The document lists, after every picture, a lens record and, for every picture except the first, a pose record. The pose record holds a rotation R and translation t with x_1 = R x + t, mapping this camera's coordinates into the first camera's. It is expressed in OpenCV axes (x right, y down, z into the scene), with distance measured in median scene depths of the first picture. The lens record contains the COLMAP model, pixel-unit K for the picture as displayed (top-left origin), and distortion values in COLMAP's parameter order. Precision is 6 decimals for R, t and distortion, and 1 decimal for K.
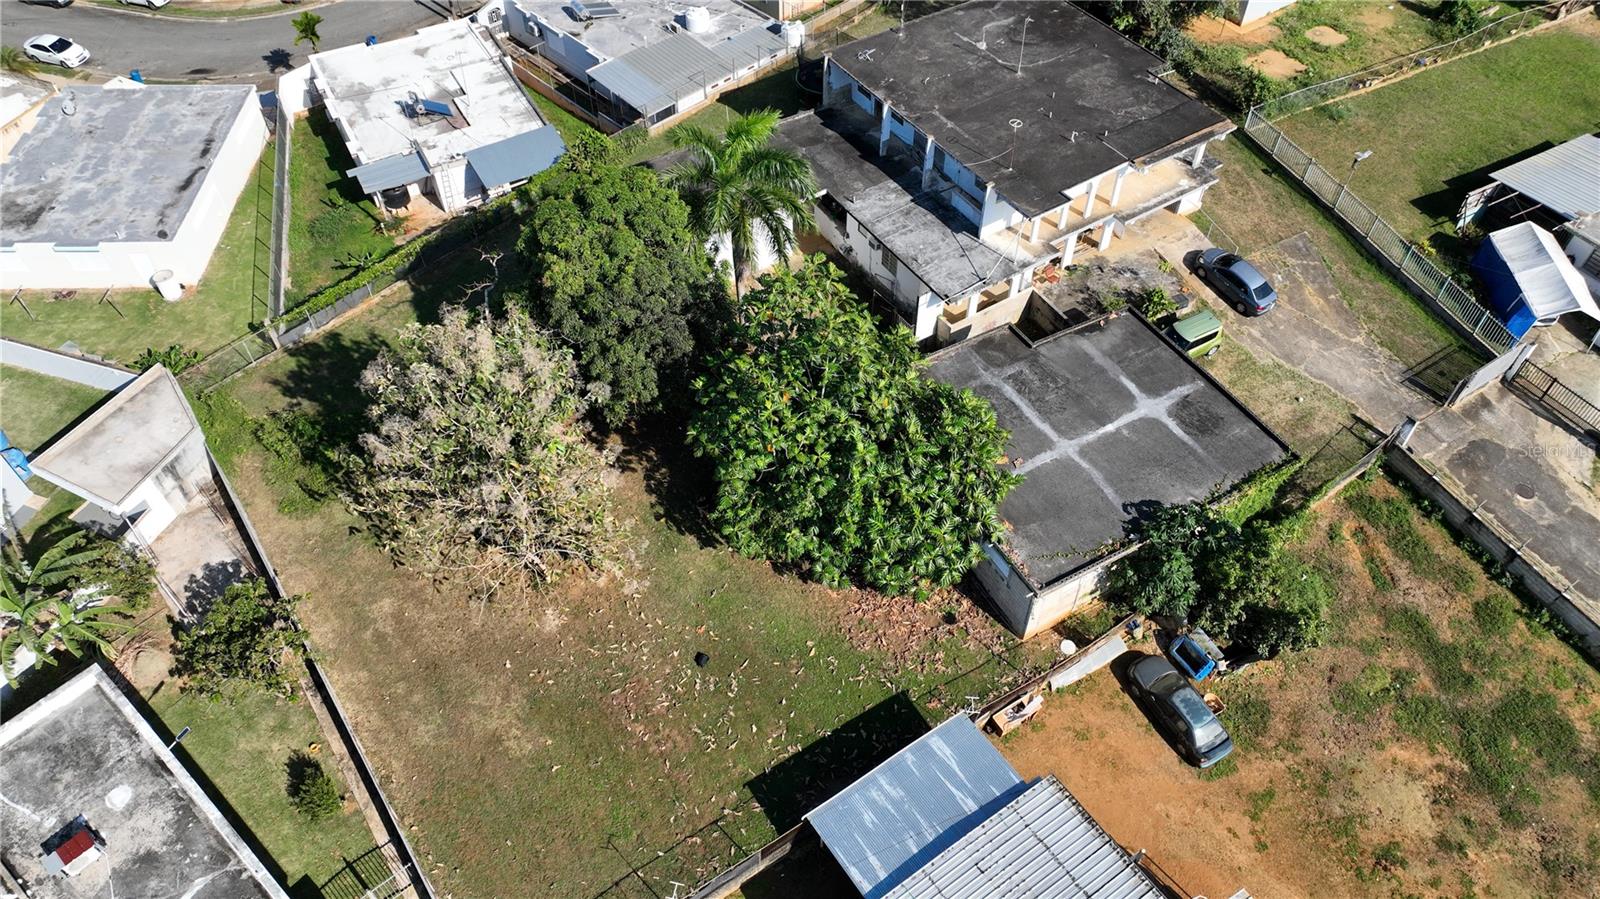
lens RADIAL K [[1124.9, 0, 807.3], [0, 1124.9, 458.8], [0, 0, 1]] dist [0.001315, 0.015684]
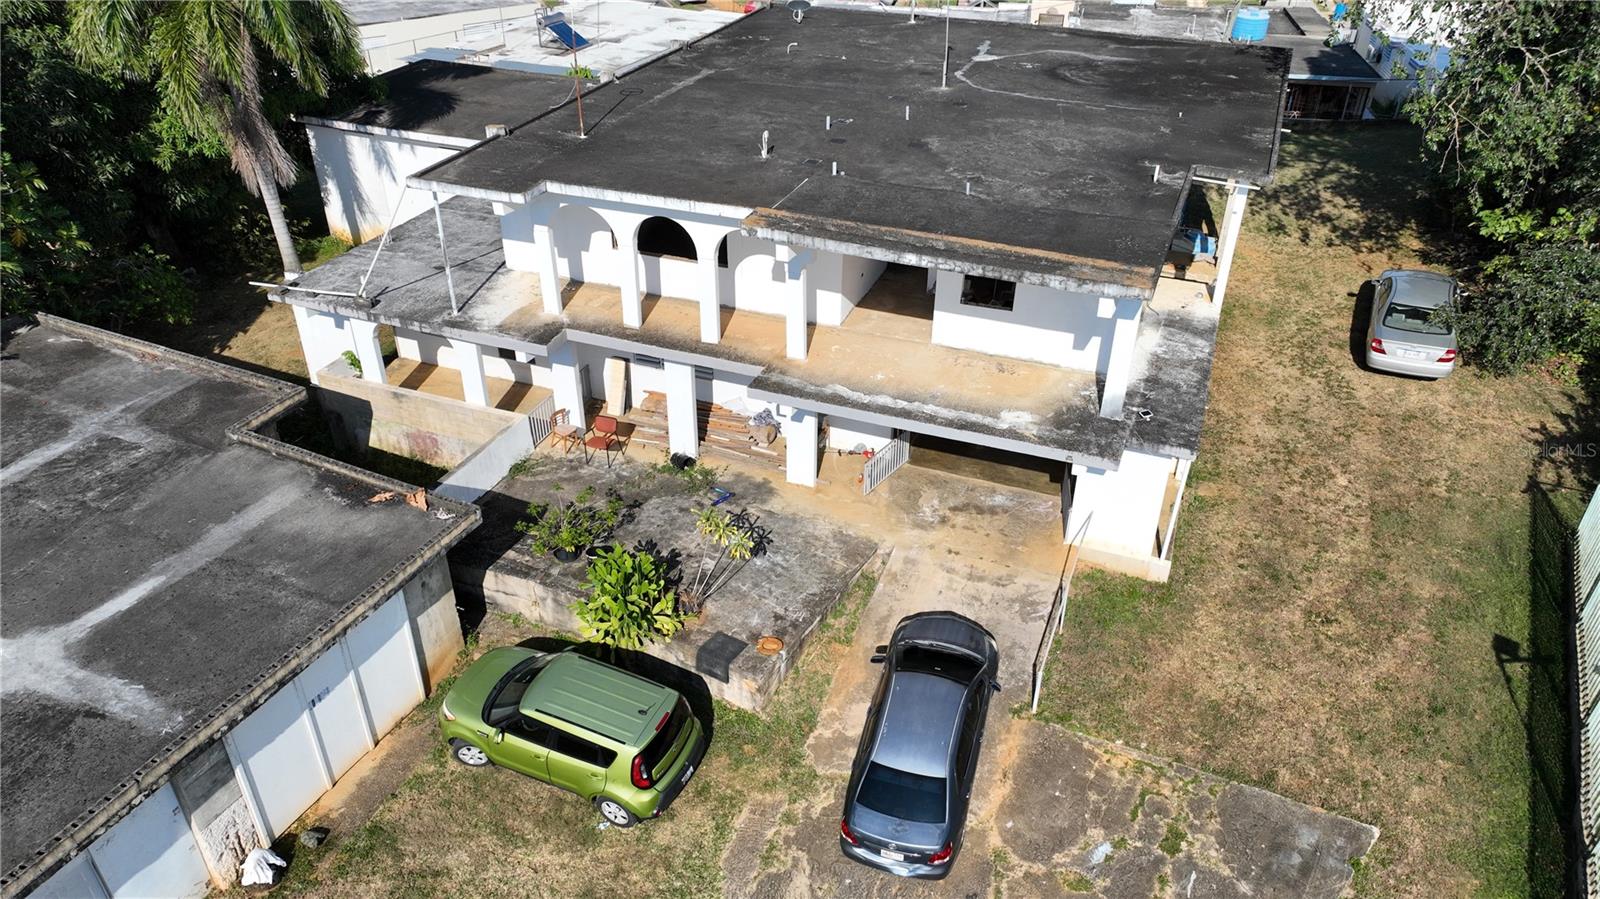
lens RADIAL K [[1124.9, 0, 804.9], [0, 1124.9, 450.3], [0, 0, 1]] dist [0.001315, 0.015684]
pose [[0.578671, 0.440712, -0.686231, 0.634814], [-0.620303, 0.784120, -0.019498, -0.227767], [0.529494, 0.436954, 0.727122, 0.860866]]
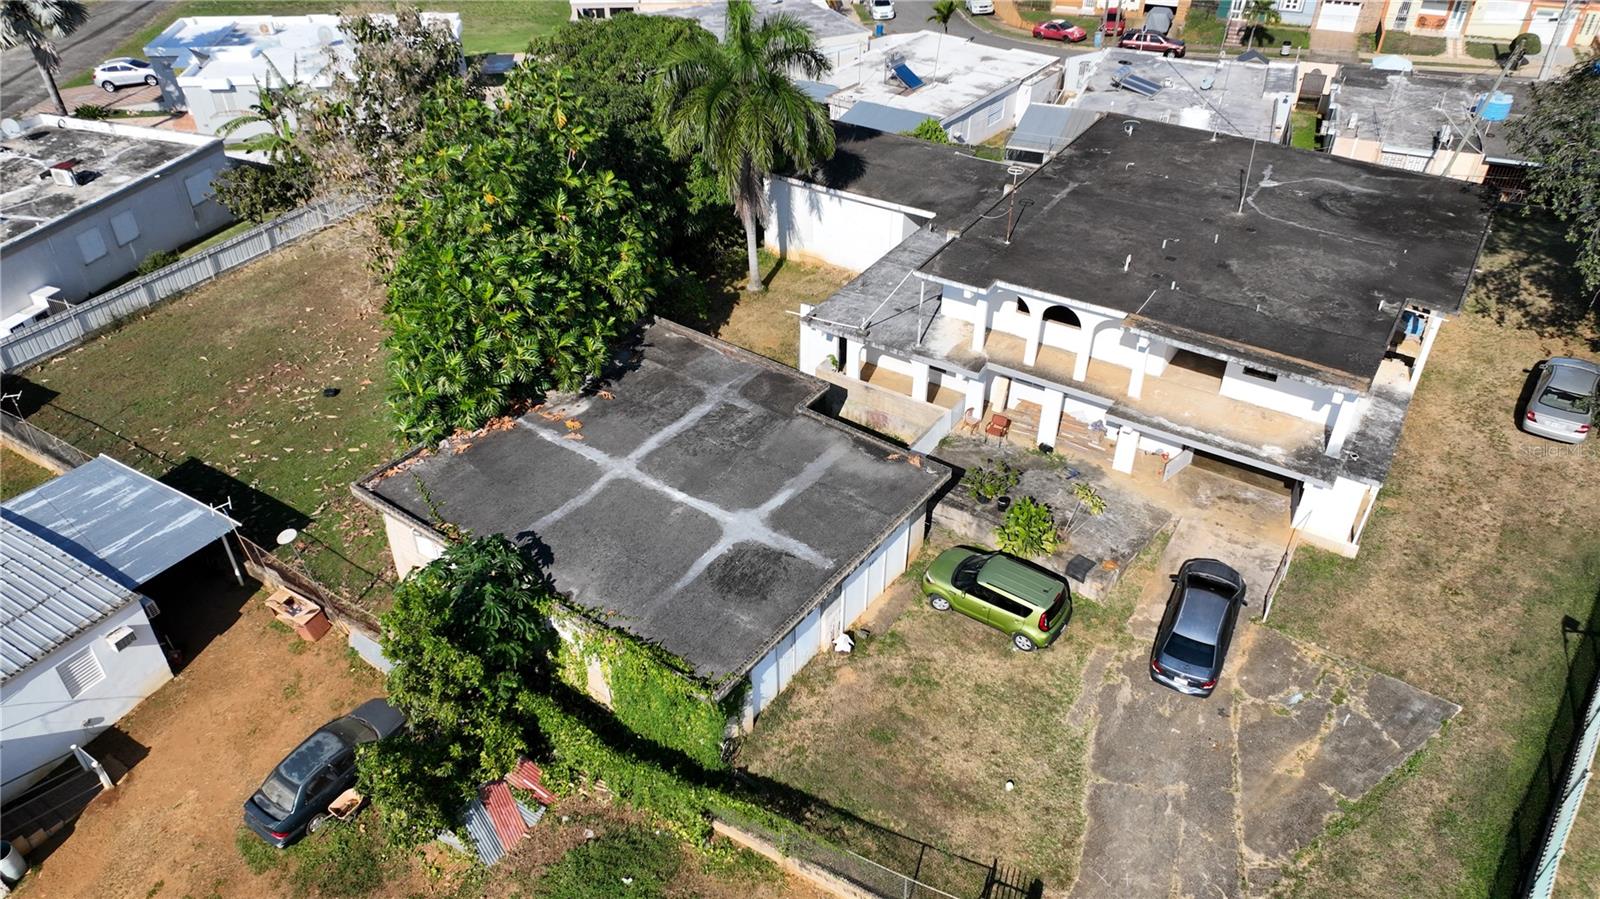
lens RADIAL K [[1124.9, 0, 800.3], [0, 1124.9, 452.1], [0, 0, 1]] dist [0.001315, 0.015684]
pose [[0.413556, 0.534683, -0.736943, 0.778634], [-0.688733, 0.713103, 0.130885, -0.184302], [0.595498, 0.453428, 0.663162, 0.572560]]
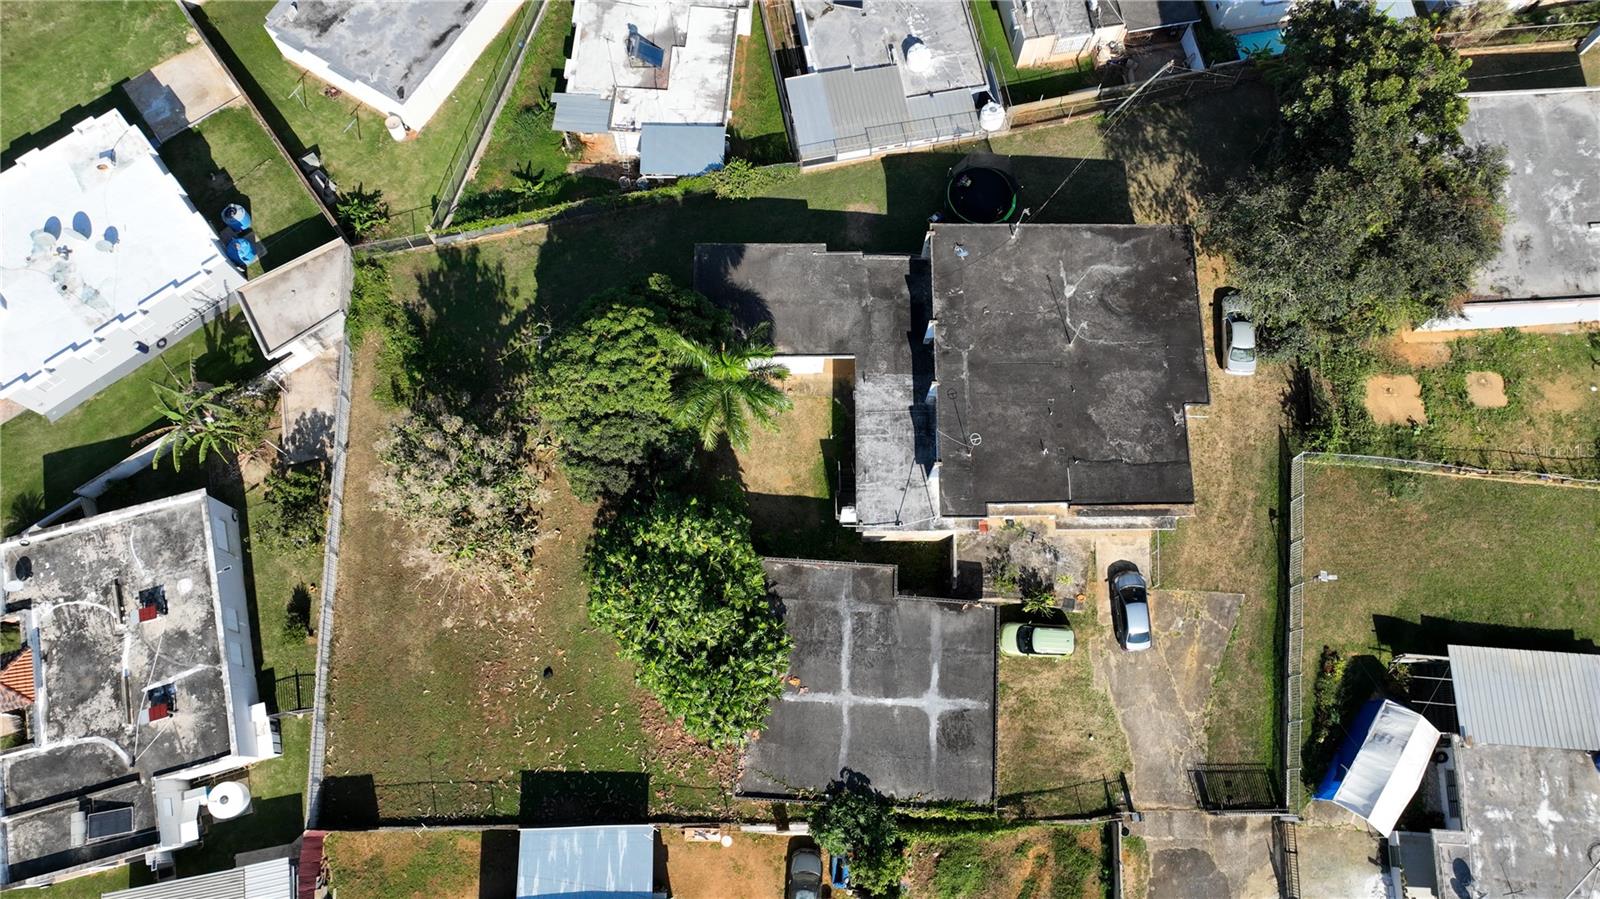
lens RADIAL K [[1124.9, 0, 805.1], [0, 1124.9, 456.4], [0, 0, 1]] dist [0.001315, 0.015684]
pose [[0.838184, 0.522846, -0.155180, 0.239429], [-0.416162, 0.797047, 0.437635, -0.746685], [0.352501, -0.302238, 0.885661, -0.059839]]
